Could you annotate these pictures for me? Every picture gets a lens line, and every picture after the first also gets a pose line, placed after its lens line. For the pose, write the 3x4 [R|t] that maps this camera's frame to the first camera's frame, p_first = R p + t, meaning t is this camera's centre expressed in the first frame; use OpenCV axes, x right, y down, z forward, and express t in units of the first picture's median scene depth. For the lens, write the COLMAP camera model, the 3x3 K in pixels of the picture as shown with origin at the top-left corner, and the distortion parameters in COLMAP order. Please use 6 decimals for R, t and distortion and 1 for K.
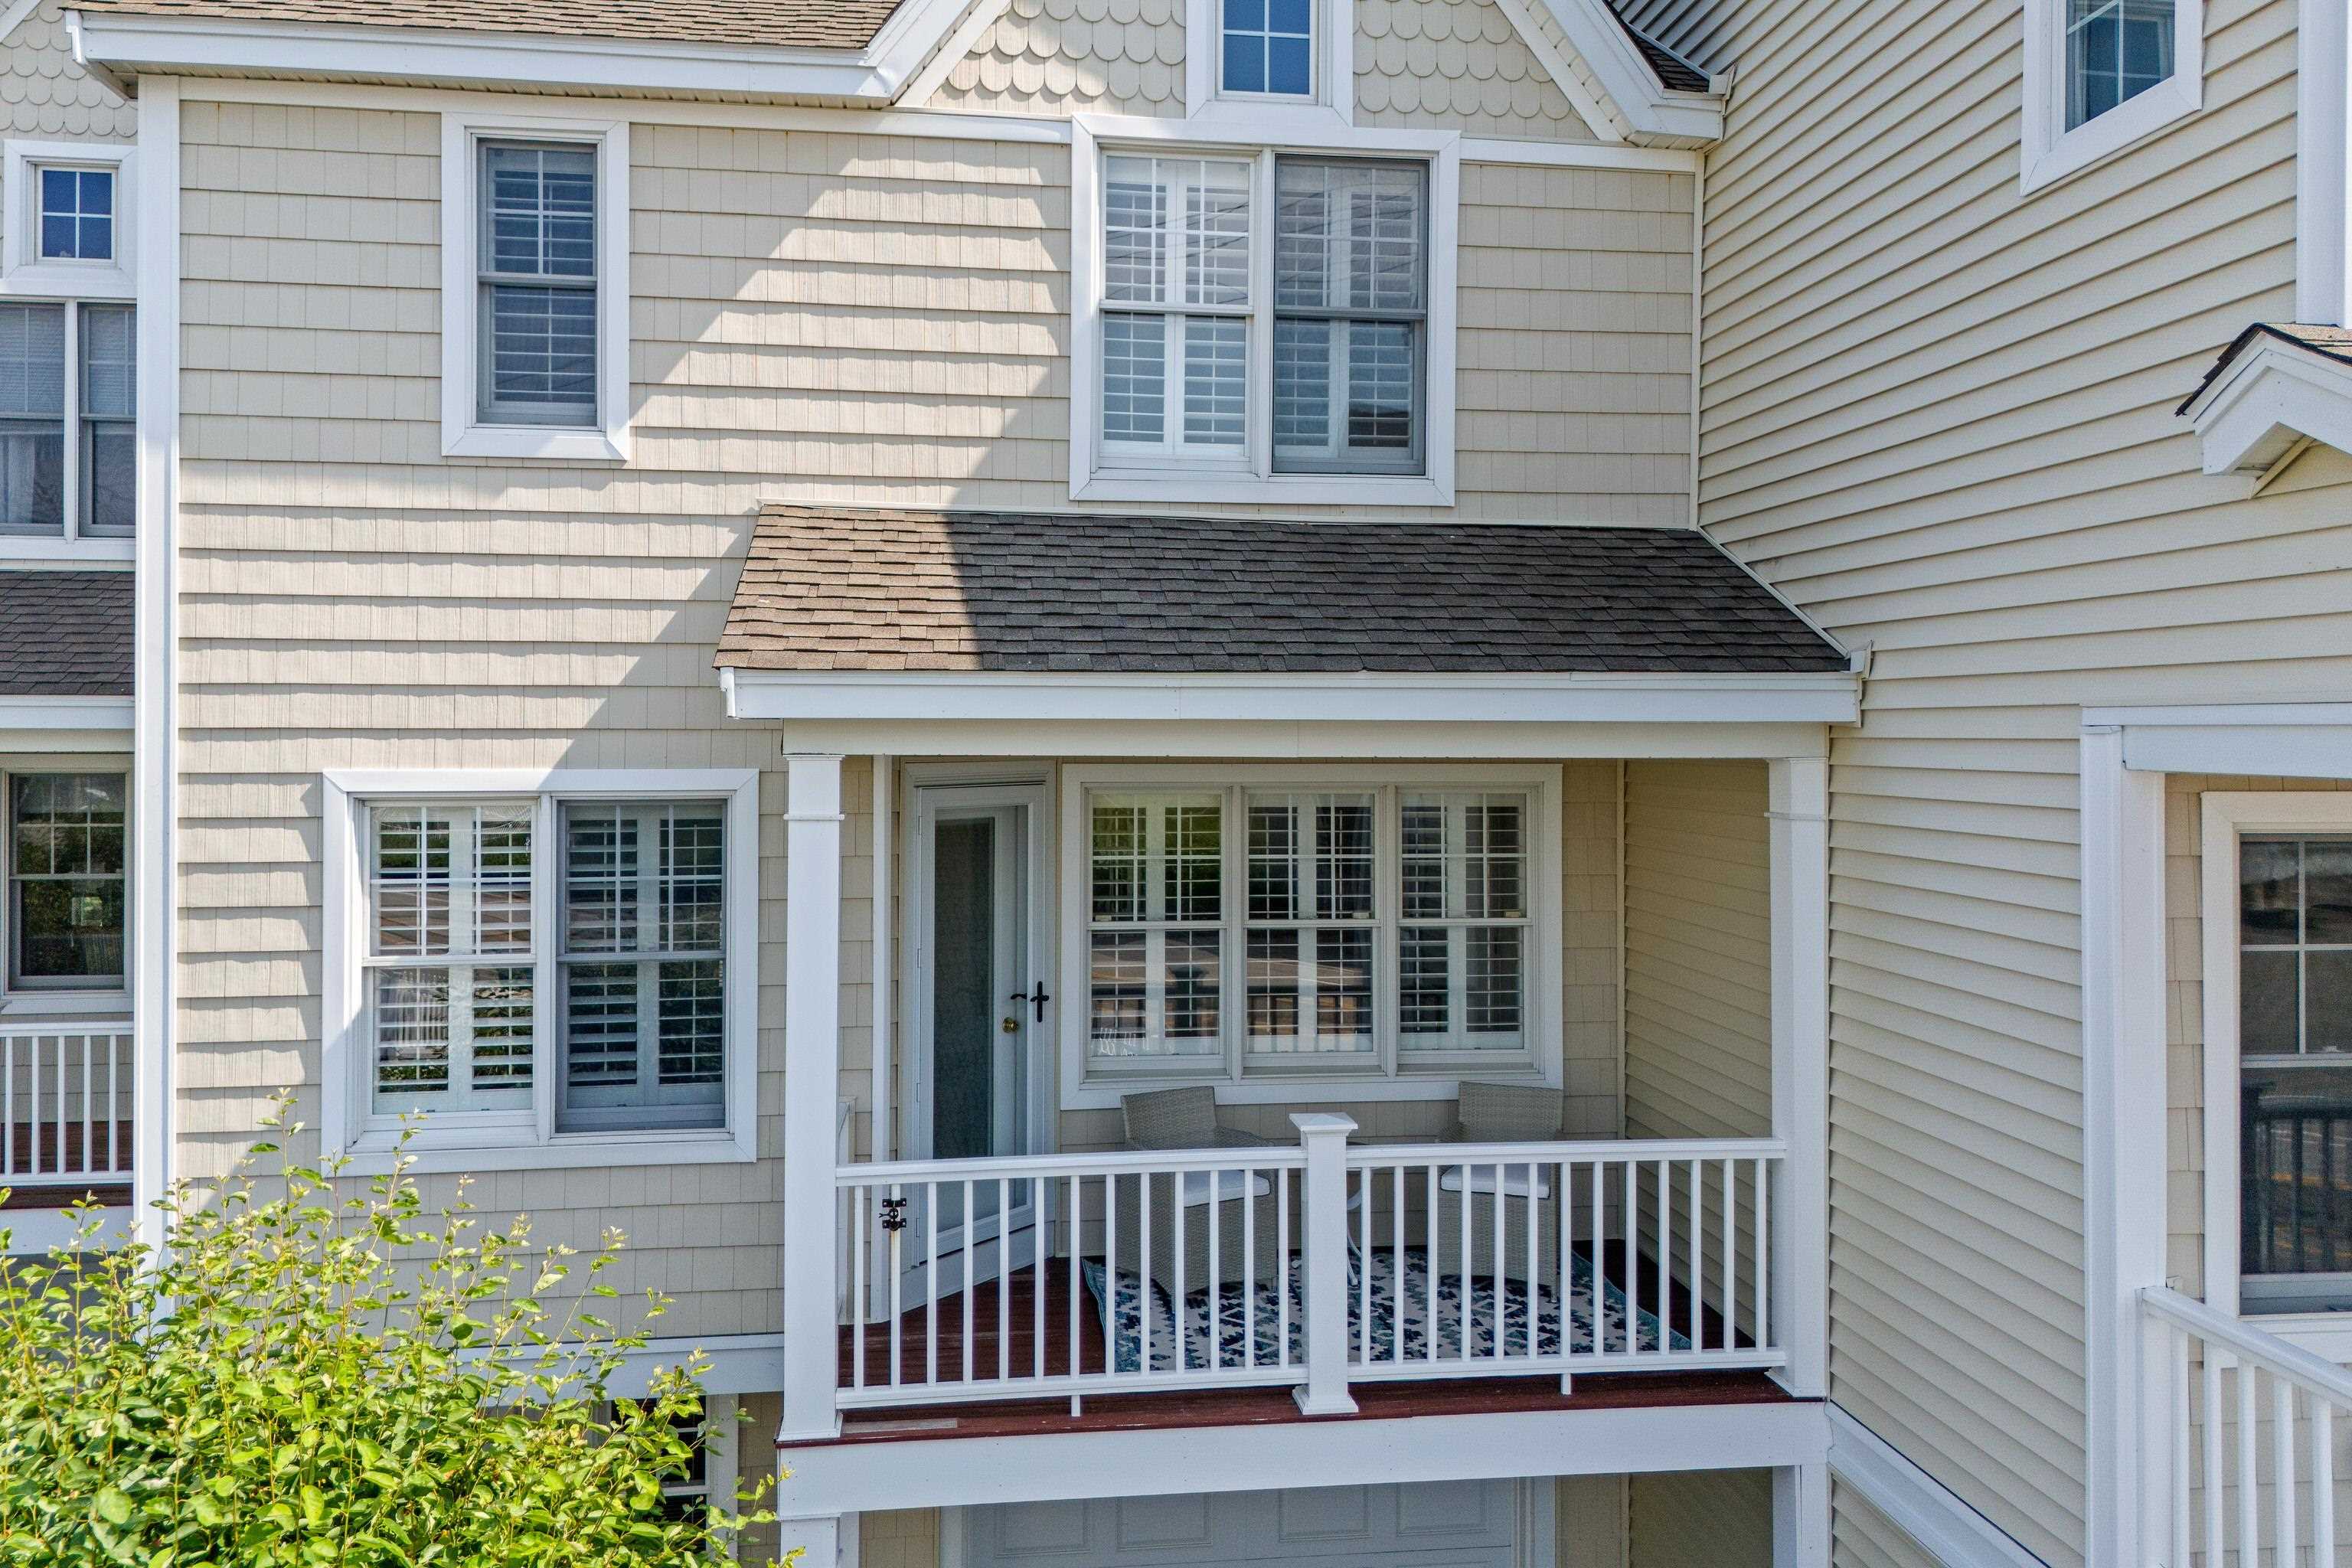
lens RADIAL K [[1757.3, 0, 1178.9], [0, 1757.3, 741.9], [0, 0, 1]] dist [0.064259, -0.056417]
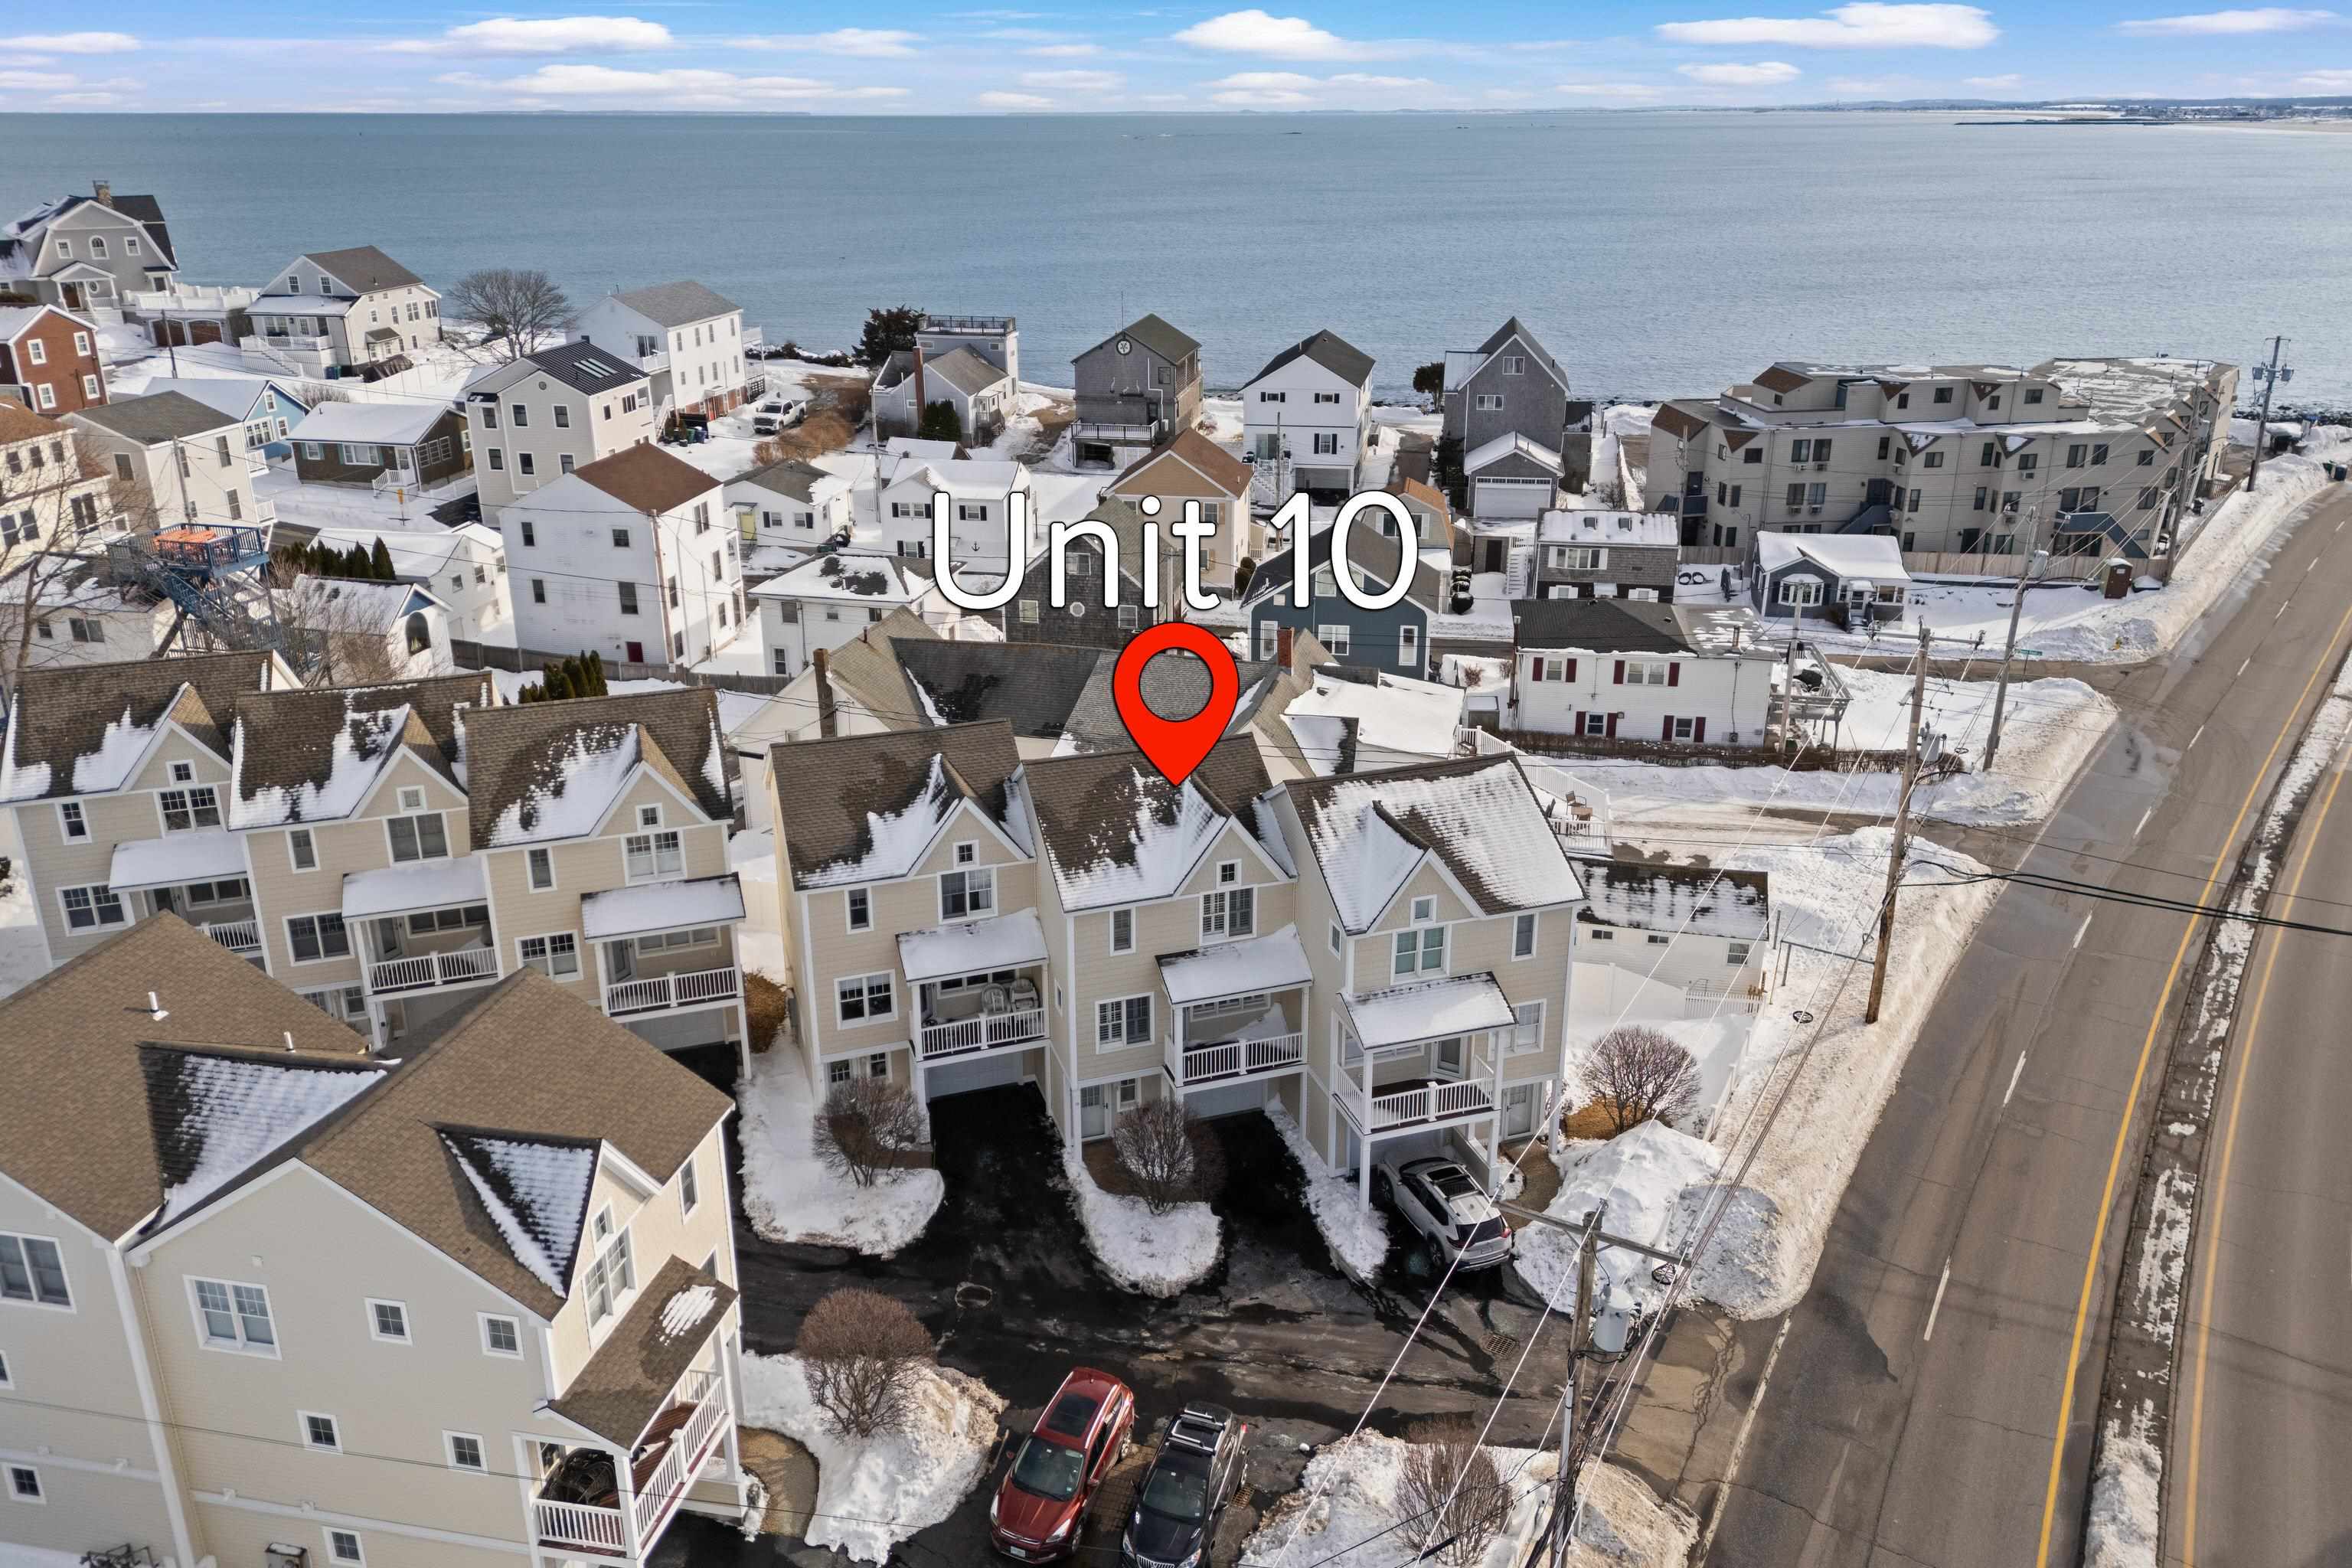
lens RADIAL K [[1719.2, 0, 1176.9], [0, 1719.2, 742.3], [0, 0, 1]] dist [0.101309, -0.110937]
pose [[0.978398, -0.074471, 0.192848, -1.342870], [0.003655, 0.938946, 0.344045, -3.103996], [-0.206696, -0.335908, 0.918936, -4.663567]]
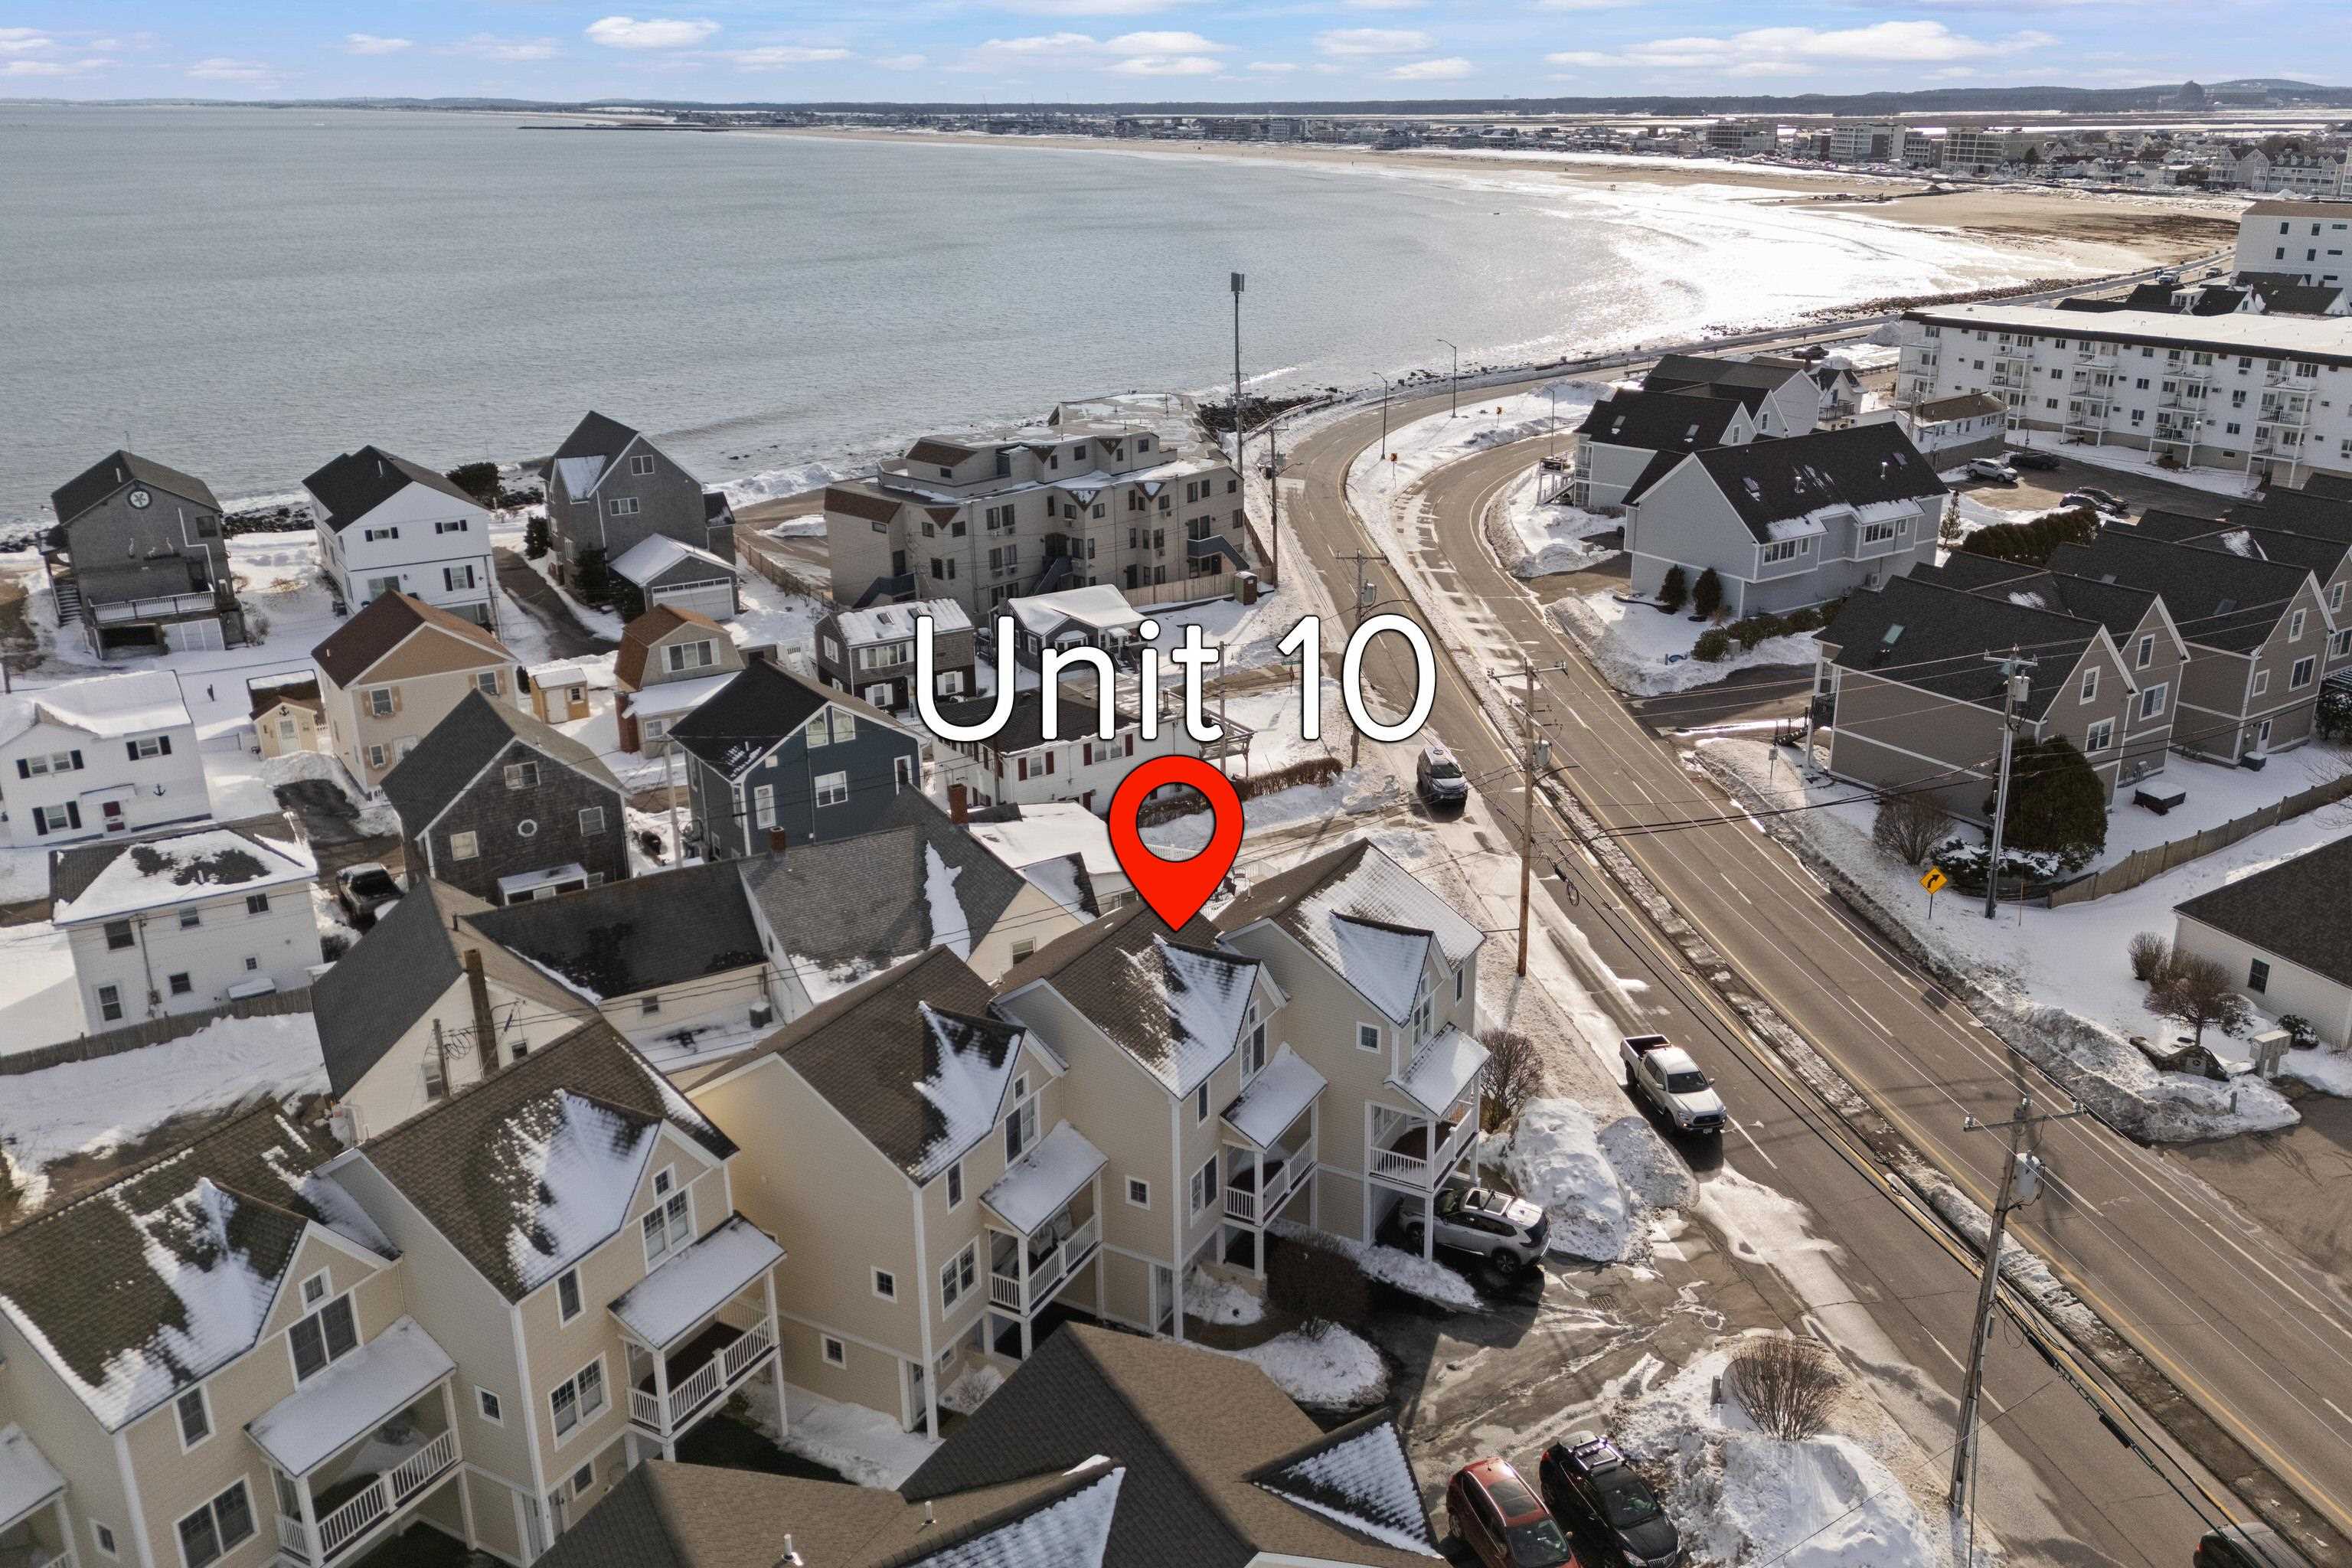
lens RADIAL K [[1844.1, 0, 1272.8], [0, 1844.1, 732.9], [0, 0, 1]] dist [0.091853, -0.076466]
pose [[0.554753, -0.267555, 0.787822, -5.438040], [-0.000258, 0.946829, 0.321737, -3.882645], [-0.832015, -0.178688, 0.525187, -2.701032]]
